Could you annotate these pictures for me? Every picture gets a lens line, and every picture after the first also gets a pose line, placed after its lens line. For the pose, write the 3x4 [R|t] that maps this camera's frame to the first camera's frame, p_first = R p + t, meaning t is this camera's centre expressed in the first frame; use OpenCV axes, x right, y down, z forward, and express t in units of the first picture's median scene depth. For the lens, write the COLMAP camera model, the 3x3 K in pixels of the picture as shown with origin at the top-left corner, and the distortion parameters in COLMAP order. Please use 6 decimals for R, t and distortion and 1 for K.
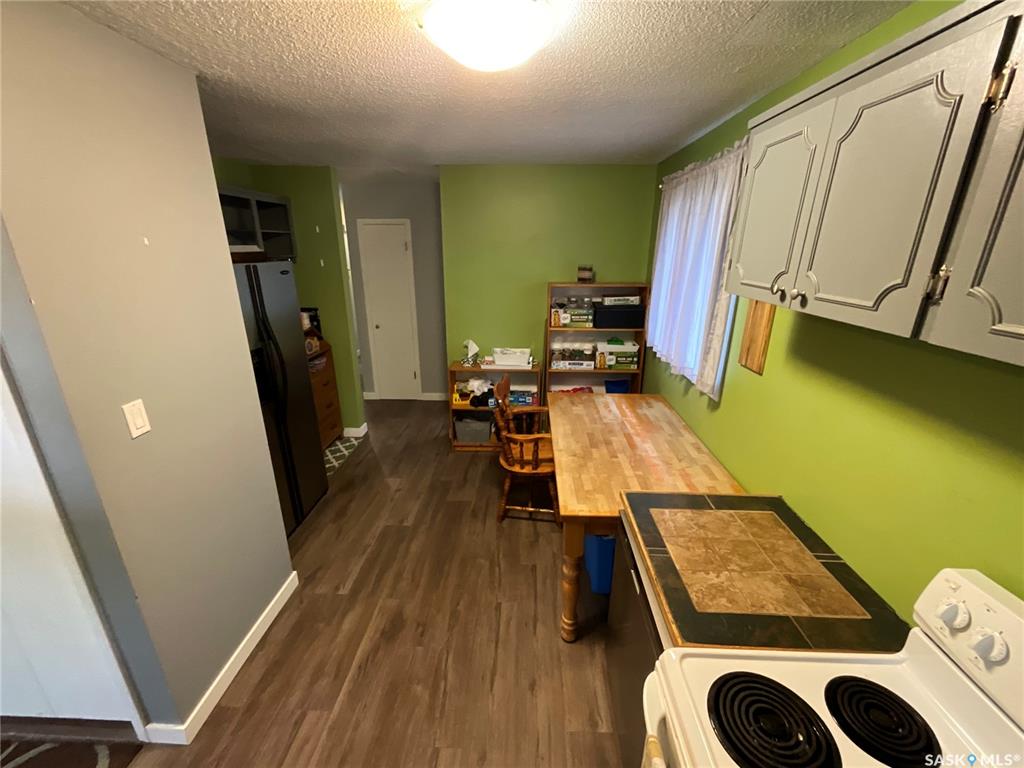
lens RADIAL K [[417.0, 0, 513.0], [0, 417.0, 385.0], [0, 0, 1]] dist [-0.001842, 0.000450]
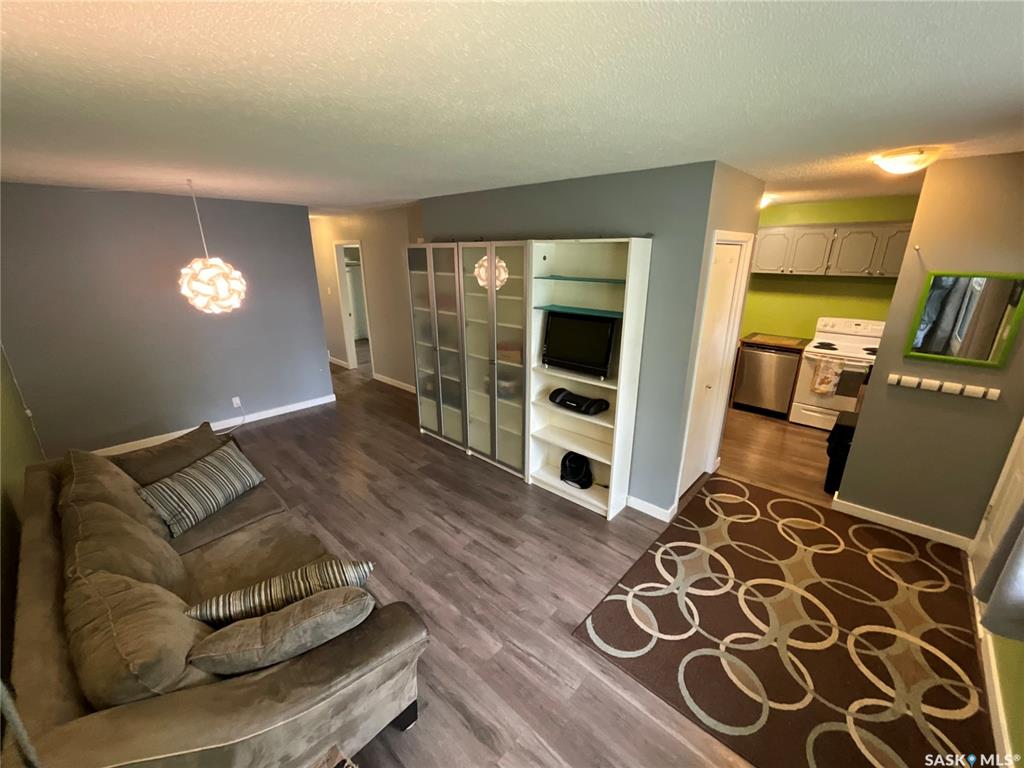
lens RADIAL K [[417.0, 0, 508.7], [0, 417.0, 387.4], [0, 0, 1]] dist [-0.001842, 0.000450]
pose [[0.660554, -0.250017, 0.707926, -2.999716], [0.252944, 0.961908, 0.103697, -0.145695], [-0.706886, 0.110568, 0.698632, 0.087197]]
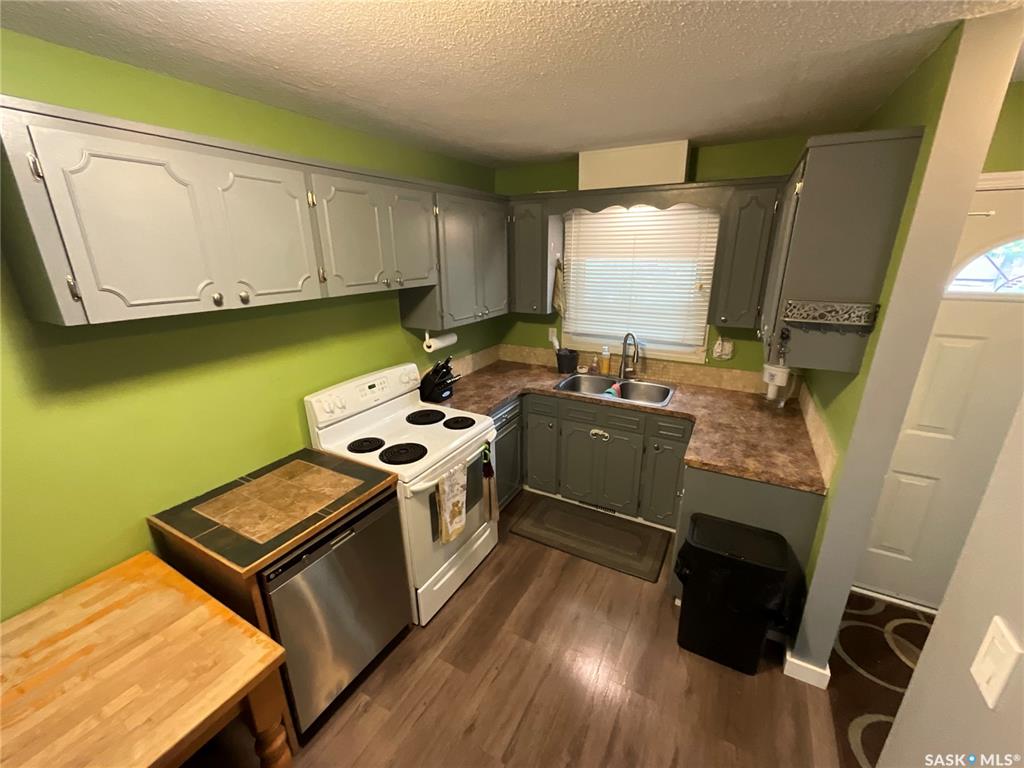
lens RADIAL K [[417.0, 0, 510.8], [0, 417.0, 385.8], [0, 0, 1]] dist [-0.001842, 0.000450]
pose [[-0.889547, -0.142176, 0.434157, -0.464964], [0.147148, 0.810524, 0.566920, -0.388429], [-0.432497, 0.568187, -0.700078, 1.086464]]
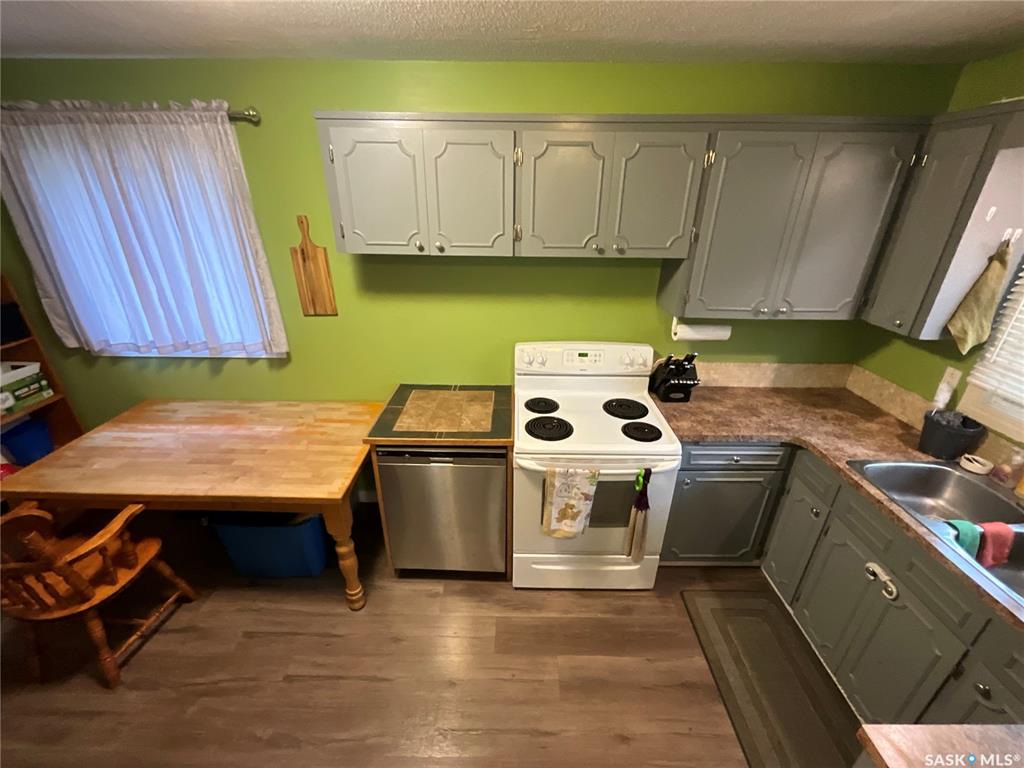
lens RADIAL K [[417.0, 0, 515.1], [0, 417.0, 386.1], [0, 0, 1]] dist [-0.001842, 0.000450]
pose [[-0.023305, -0.426143, 0.904356, -0.695287], [0.308982, 0.857242, 0.411905, -0.204433], [-0.950782, 0.289029, 0.111692, 0.416392]]
